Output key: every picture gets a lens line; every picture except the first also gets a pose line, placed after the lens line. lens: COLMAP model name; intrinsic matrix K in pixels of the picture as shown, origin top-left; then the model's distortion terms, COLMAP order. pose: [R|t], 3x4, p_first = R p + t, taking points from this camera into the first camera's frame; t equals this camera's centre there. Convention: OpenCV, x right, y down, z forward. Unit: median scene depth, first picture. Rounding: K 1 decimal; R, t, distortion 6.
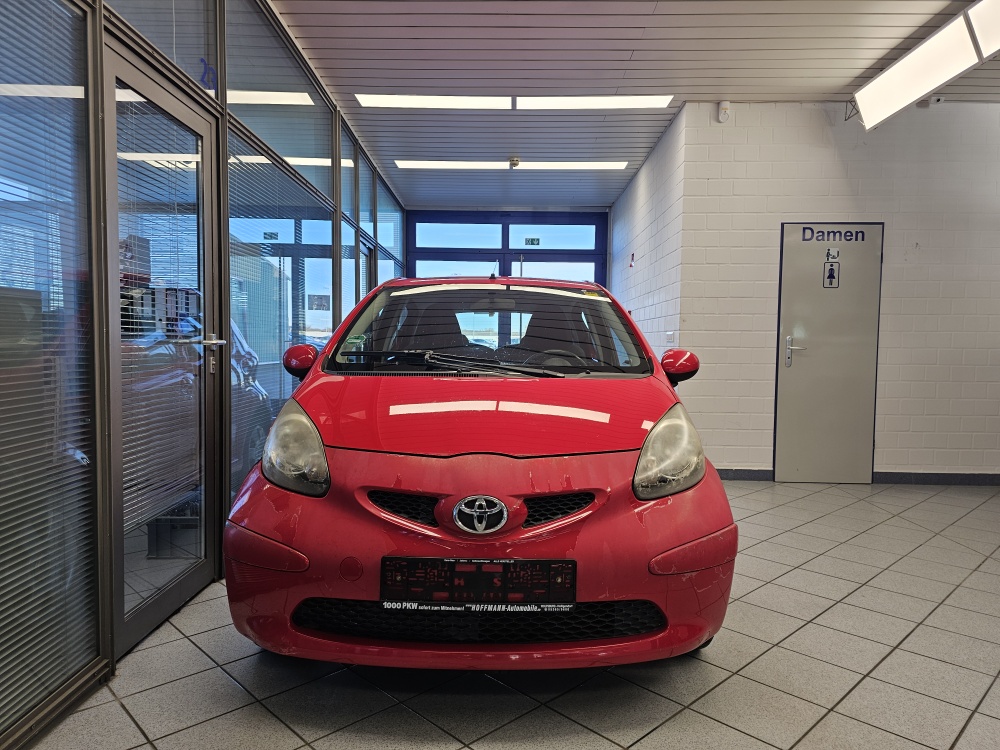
lens RADIAL K [[684.4, 0, 507.2], [0, 684.4, 379.9], [0, 0, 1]] dist [0.004546, -0.020753]
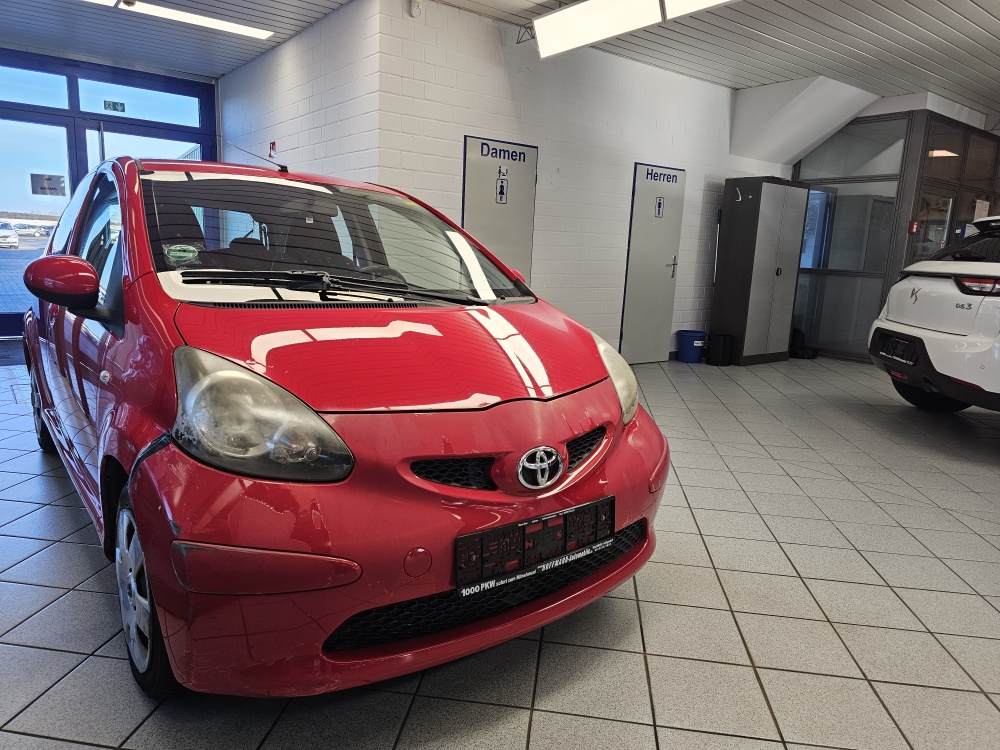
lens RADIAL K [[676.8, 0, 500.0], [0, 676.8, 375.0], [0, 0, 1]] dist [0.033958, -0.025605]
pose [[0.775375, -0.089536, 0.625122, -0.235121], [-0.003506, 0.989272, 0.146042, -0.020768], [-0.631492, -0.115429, 0.766743, 0.134226]]
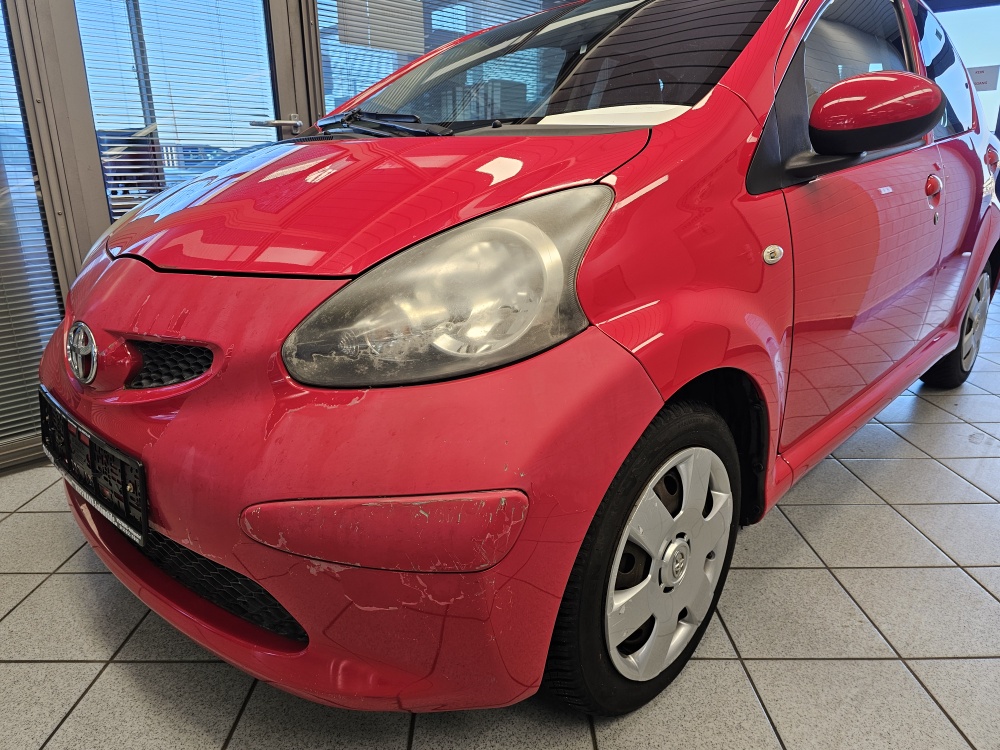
lens RADIAL K [[684.4, 0, 507.2], [0, 684.4, 379.9], [0, 0, 1]] dist [0.004546, -0.020753]
pose [[0.725631, 0.189938, -0.661350, 0.237345], [-0.027201, 0.968313, 0.248253, 0.020718], [0.687547, -0.162151, 0.707804, 0.300243]]
